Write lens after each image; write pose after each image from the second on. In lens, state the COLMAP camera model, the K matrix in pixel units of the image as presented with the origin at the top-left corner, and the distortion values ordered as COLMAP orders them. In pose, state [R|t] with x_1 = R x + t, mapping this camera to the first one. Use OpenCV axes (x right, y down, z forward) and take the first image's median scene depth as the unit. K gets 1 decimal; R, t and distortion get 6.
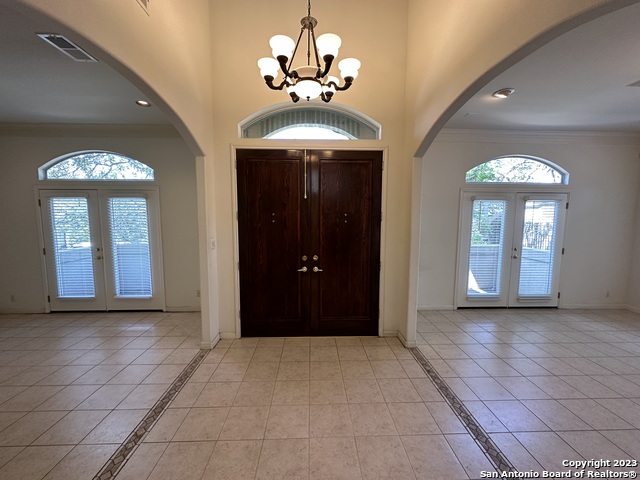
lens RADIAL K [[255.9, 0, 318.1], [0, 255.9, 240.1], [0, 0, 1]] dist [0.003757, 0.000455]
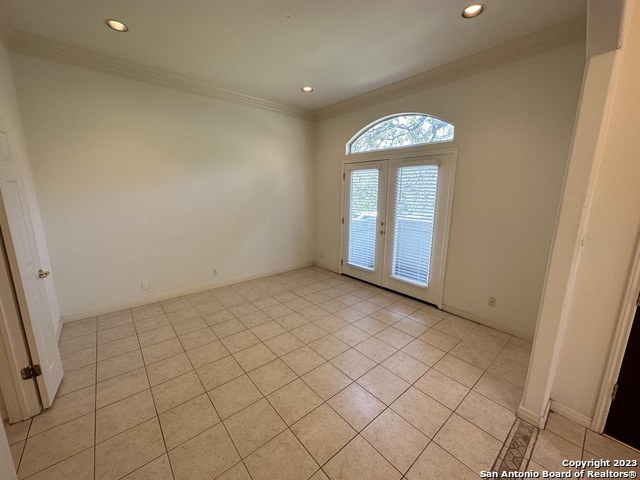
lens RADIAL K [[255.9, 0, 321.1], [0, 255.9, 239.7], [0, 0, 1]] dist [0.003757, 0.000455]
pose [[0.631990, 0.151763, -0.759972, -0.264679], [-0.079339, 0.988156, 0.131352, -0.011419], [0.770905, -0.022718, 0.636545, 0.214649]]
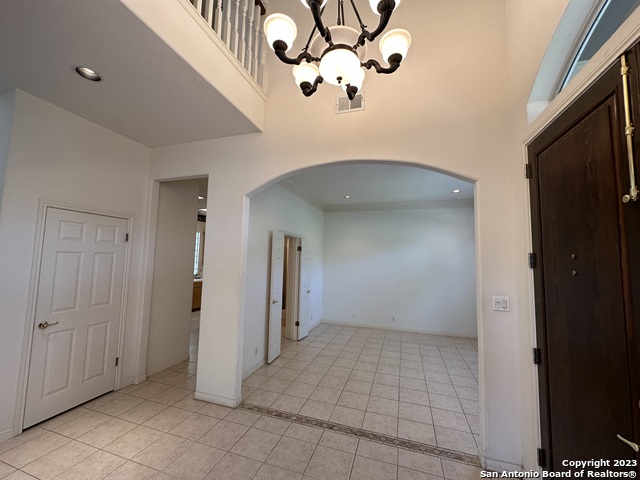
lens RADIAL K [[255.9, 0, 320.2], [0, 255.9, 239.4], [0, 0, 1]] dist [0.003757, 0.000455]
pose [[-0.328859, -0.084108, -0.940626, 0.280377], [-0.110031, 0.992655, -0.050291, -0.050543], [0.937947, 0.086960, -0.335698, 0.582337]]
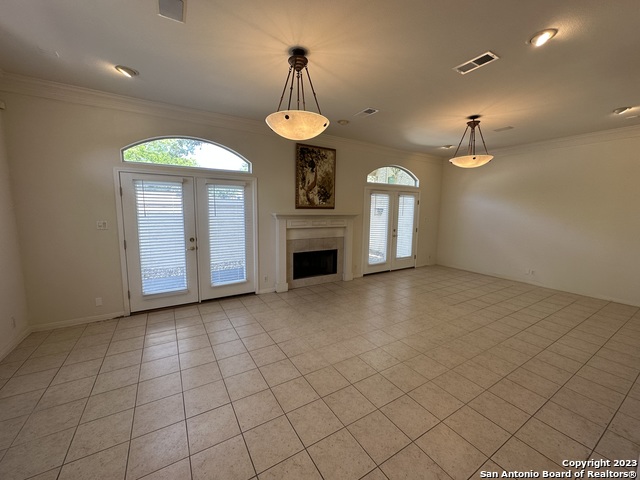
lens RADIAL K [[255.9, 0, 316.5], [0, 255.9, 244.1], [0, 0, 1]] dist [0.003757, 0.000455]
pose [[0.862198, -0.061114, 0.502871, -0.949575], [0.031039, 0.997204, 0.067971, 0.004127], [-0.505619, -0.042996, 0.861685, -0.077993]]
